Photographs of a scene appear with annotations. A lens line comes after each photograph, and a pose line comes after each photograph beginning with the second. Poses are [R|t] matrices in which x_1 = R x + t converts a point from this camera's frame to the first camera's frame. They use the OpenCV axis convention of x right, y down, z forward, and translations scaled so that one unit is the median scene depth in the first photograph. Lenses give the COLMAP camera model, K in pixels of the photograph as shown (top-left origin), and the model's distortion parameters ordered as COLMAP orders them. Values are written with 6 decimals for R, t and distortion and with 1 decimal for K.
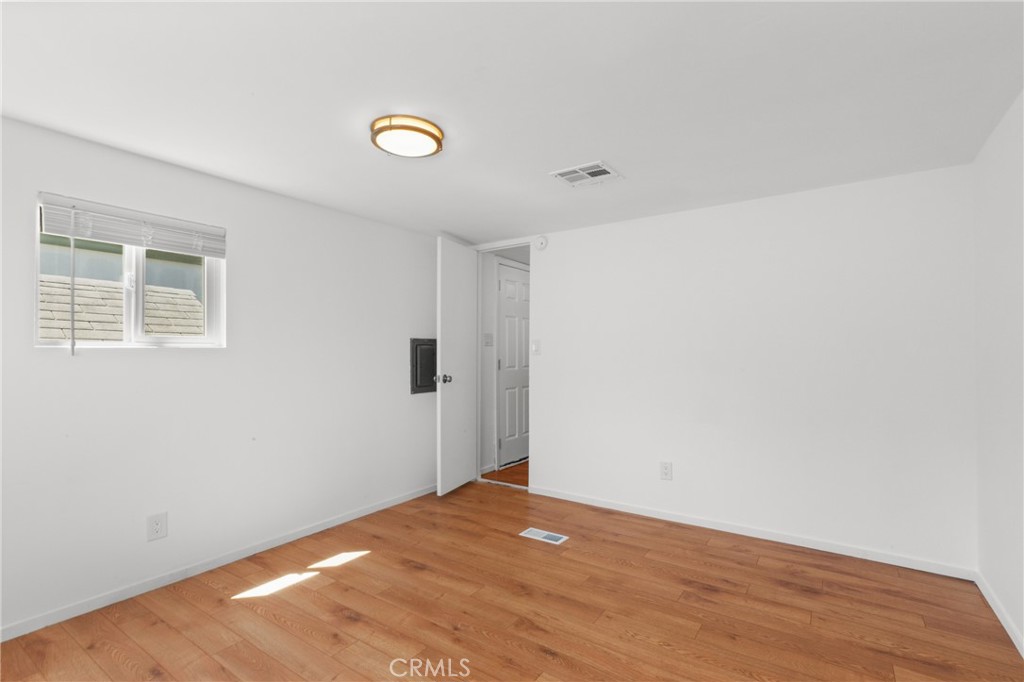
lens RADIAL K [[468.1, 0, 512.8], [0, 468.1, 344.3], [0, 0, 1]] dist [0.000195, 0.000009]
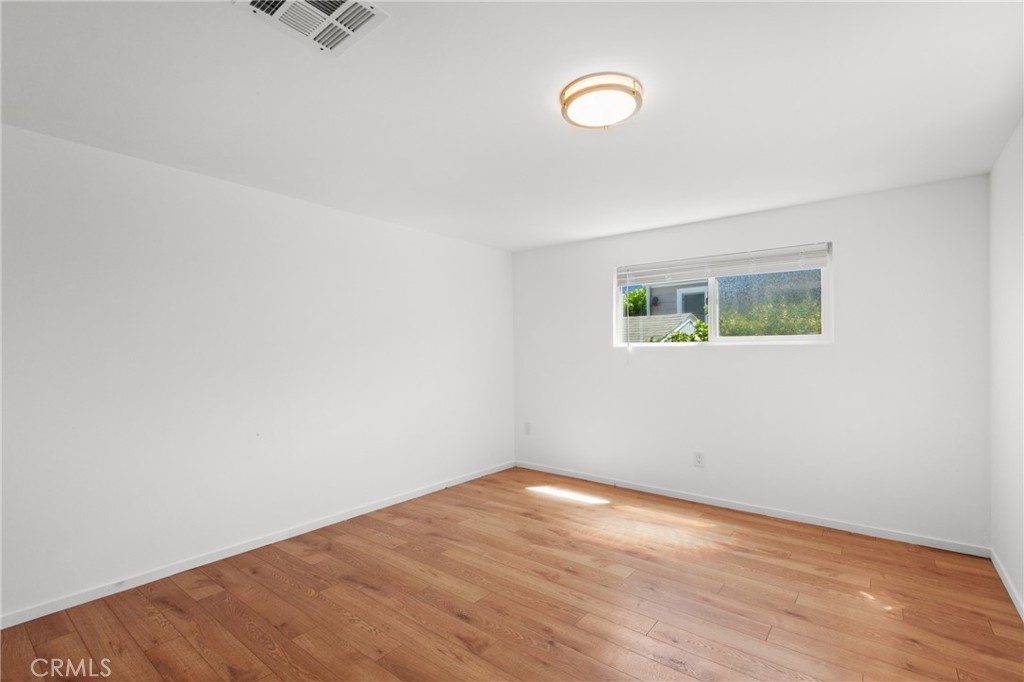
lens RADIAL K [[468.1, 0, 511.7], [0, 468.1, 344.6], [0, 0, 1]] dist [0.000195, 0.000009]
pose [[-0.997285, 0.008719, 0.073119, -0.117559], [0.006762, 0.999613, -0.026975, 0.034065], [-0.073326, -0.026407, -0.996958, 1.986912]]
